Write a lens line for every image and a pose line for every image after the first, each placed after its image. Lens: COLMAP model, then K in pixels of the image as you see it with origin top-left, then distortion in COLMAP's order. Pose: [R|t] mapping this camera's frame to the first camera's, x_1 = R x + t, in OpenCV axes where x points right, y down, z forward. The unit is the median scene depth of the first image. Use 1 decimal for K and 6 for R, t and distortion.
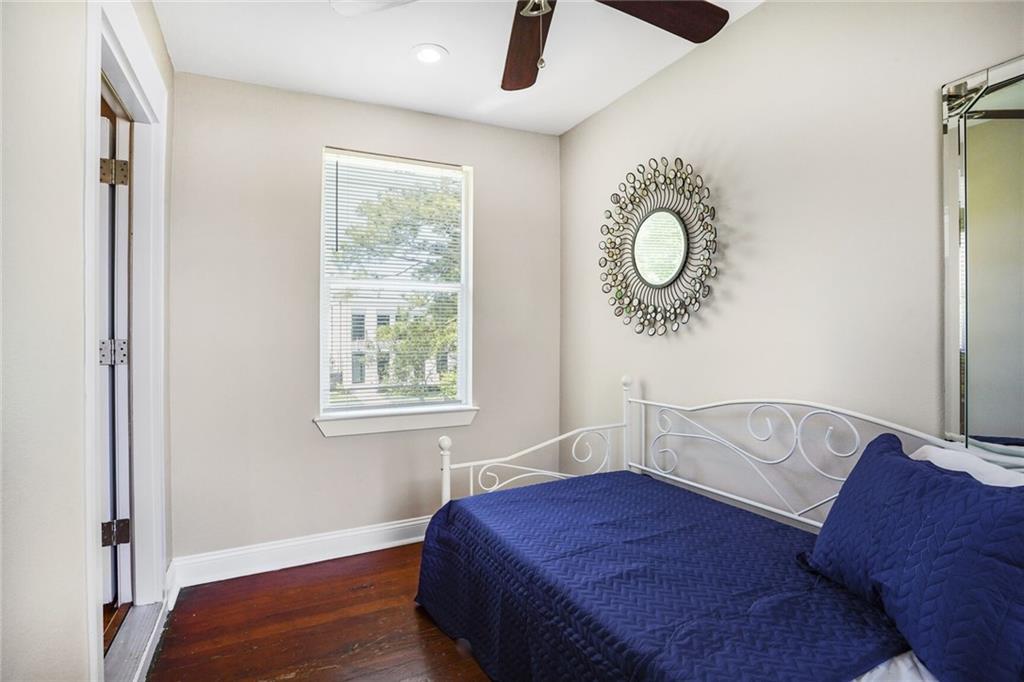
lens RADIAL K [[492.6, 0, 509.7], [0, 492.6, 339.6], [0, 0, 1]] dist [-0.041528, 0.006268]
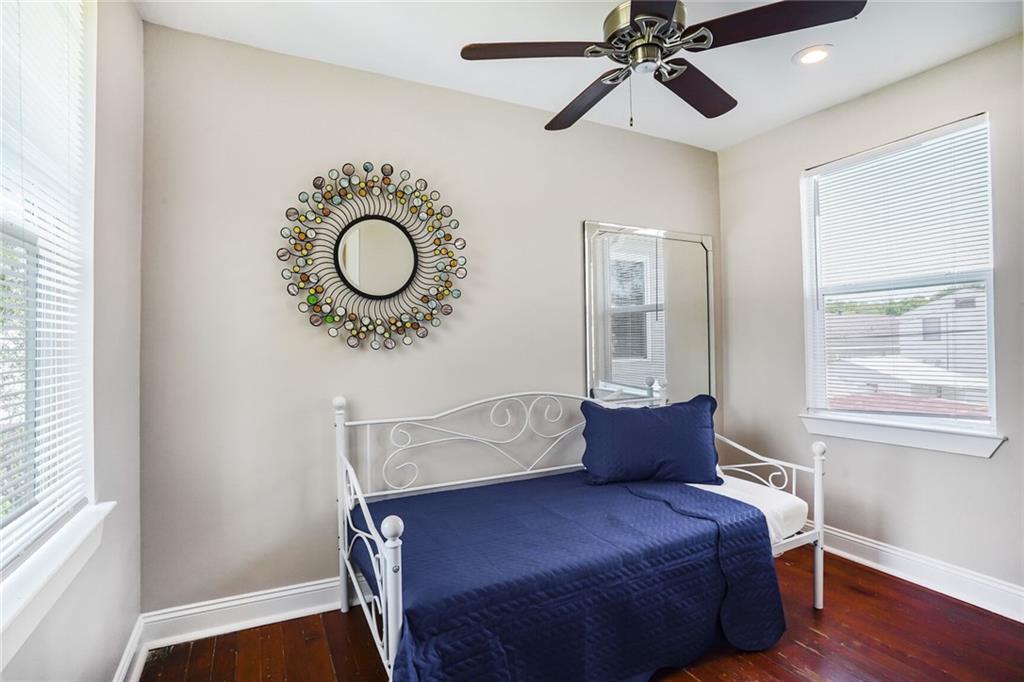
lens RADIAL K [[492.6, 0, 509.0], [0, 492.6, 338.7], [0, 0, 1]] dist [-0.041528, 0.006268]
pose [[0.020371, 0.006910, 0.999769, -0.599071], [0.016700, 0.999834, -0.007251, -0.016542], [-0.999653, 0.016844, 0.020252, 0.680496]]
